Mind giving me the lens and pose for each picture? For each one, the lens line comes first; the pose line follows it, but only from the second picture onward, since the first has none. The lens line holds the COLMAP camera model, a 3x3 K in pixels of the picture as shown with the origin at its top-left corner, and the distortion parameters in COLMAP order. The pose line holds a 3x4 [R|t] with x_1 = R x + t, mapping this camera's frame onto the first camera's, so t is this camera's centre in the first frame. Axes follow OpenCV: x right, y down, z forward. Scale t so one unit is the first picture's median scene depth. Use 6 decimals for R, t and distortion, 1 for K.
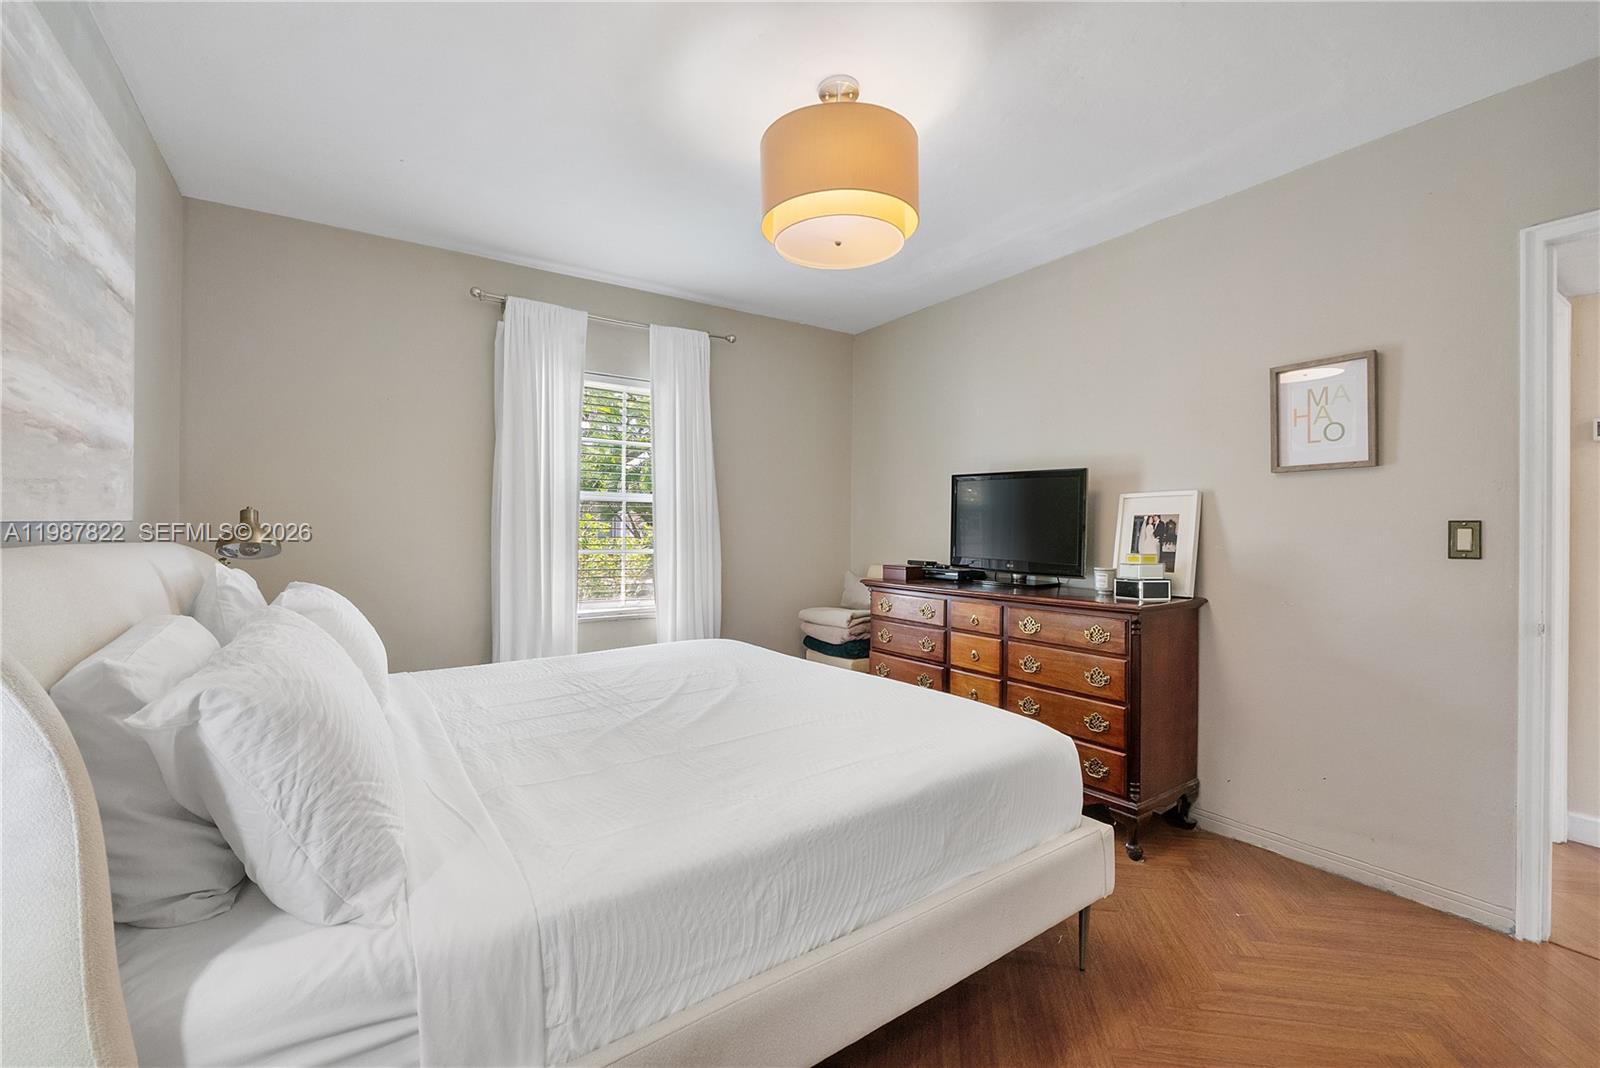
lens RADIAL K [[680.7, 0, 795.7], [0, 680.7, 535.2], [0, 0, 1]] dist [-0.006158, -0.000804]
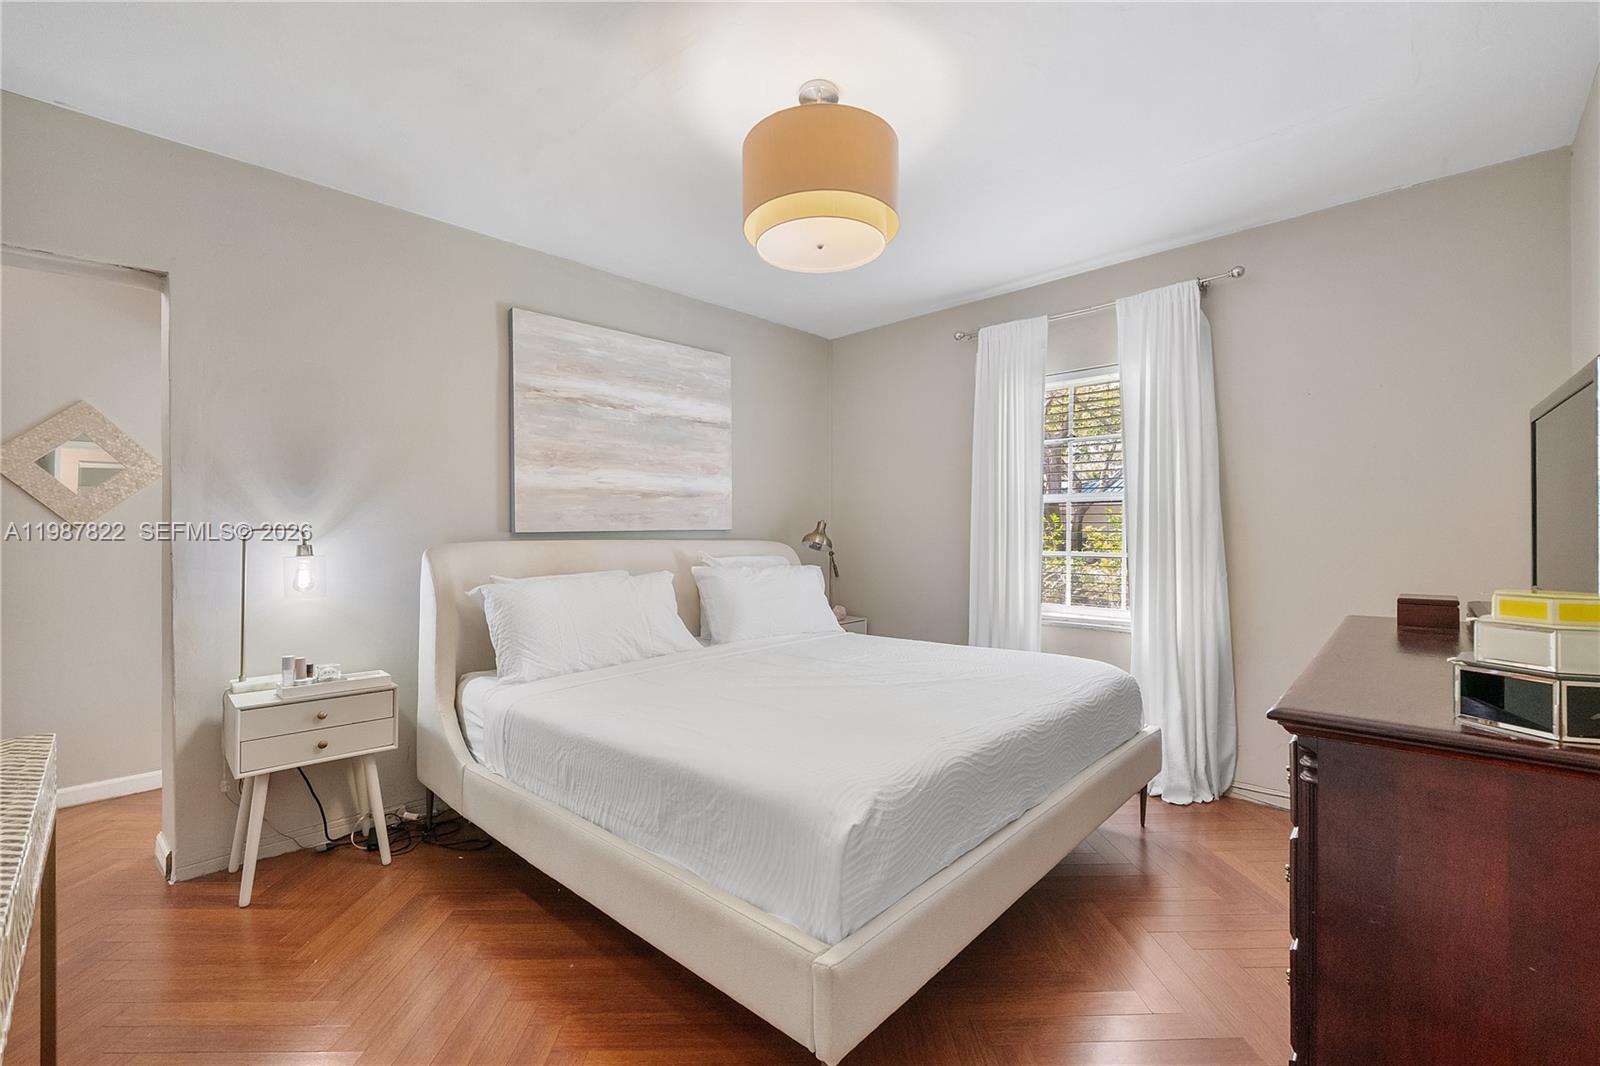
lens RADIAL K [[680.7, 0, 795.5], [0, 680.7, 529.9], [0, 0, 1]] dist [-0.006158, -0.000804]
pose [[0.203223, -0.005889, -0.979115, 0.891040], [-0.003935, 0.999969, -0.006831, -0.004576], [0.979124, 0.005241, 0.203194, 0.649982]]
